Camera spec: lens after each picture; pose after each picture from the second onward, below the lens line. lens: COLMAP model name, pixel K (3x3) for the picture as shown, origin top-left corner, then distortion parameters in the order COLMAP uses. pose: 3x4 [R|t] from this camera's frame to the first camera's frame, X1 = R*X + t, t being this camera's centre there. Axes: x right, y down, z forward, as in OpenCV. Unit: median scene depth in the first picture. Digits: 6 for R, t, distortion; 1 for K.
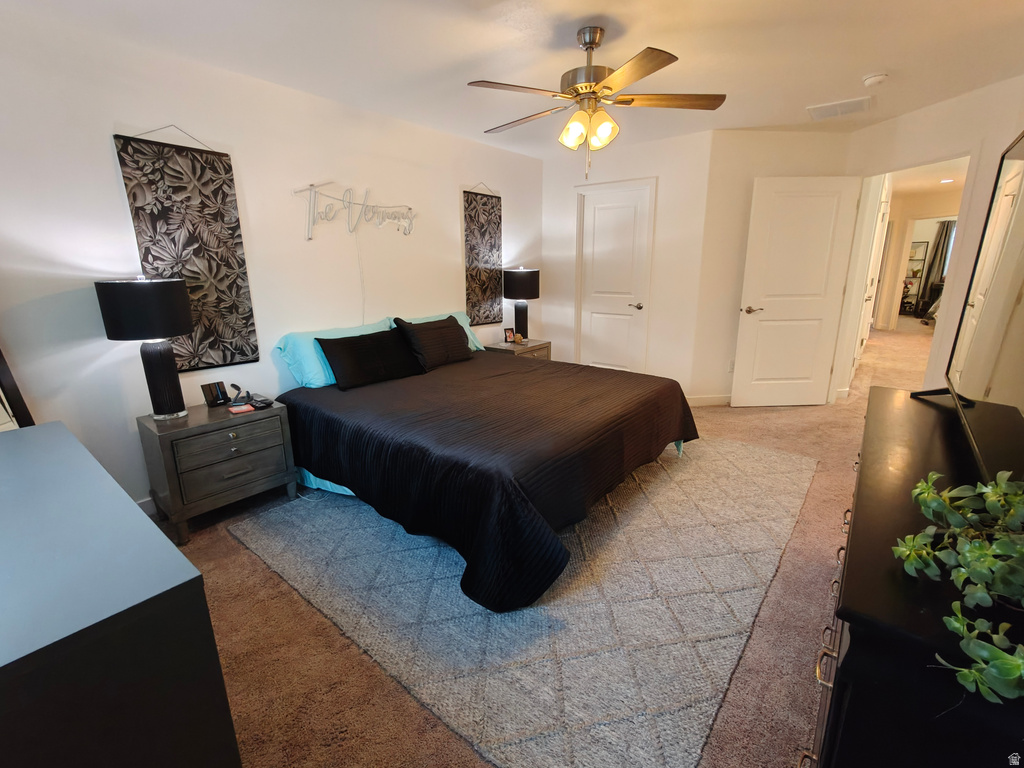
lens RADIAL K [[460.6, 0, 513.6], [0, 460.6, 380.2], [0, 0, 1]] dist [0.002578, -0.001404]
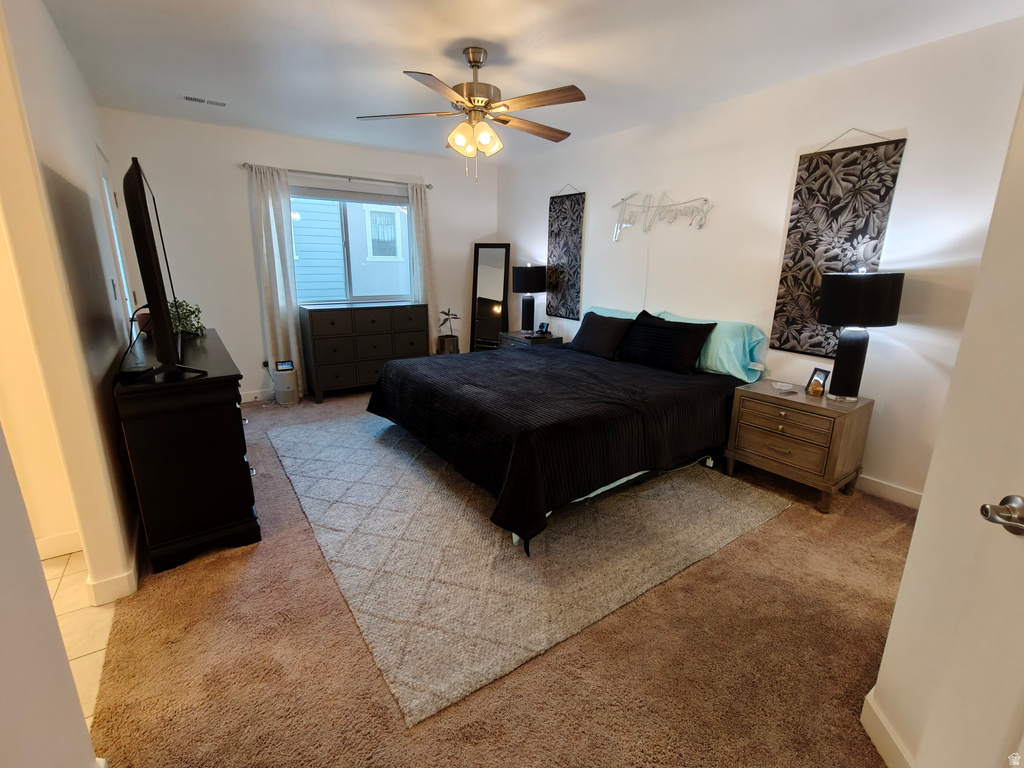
lens RADIAL K [[460.6, 0, 514.3], [0, 460.6, 382.4], [0, 0, 1]] dist [0.002578, -0.001404]
pose [[-0.279517, 0.256826, -0.925154, 0.889120], [-0.234593, 0.916089, 0.325187, -0.266701], [0.931040, 0.307930, -0.195813, 1.005719]]
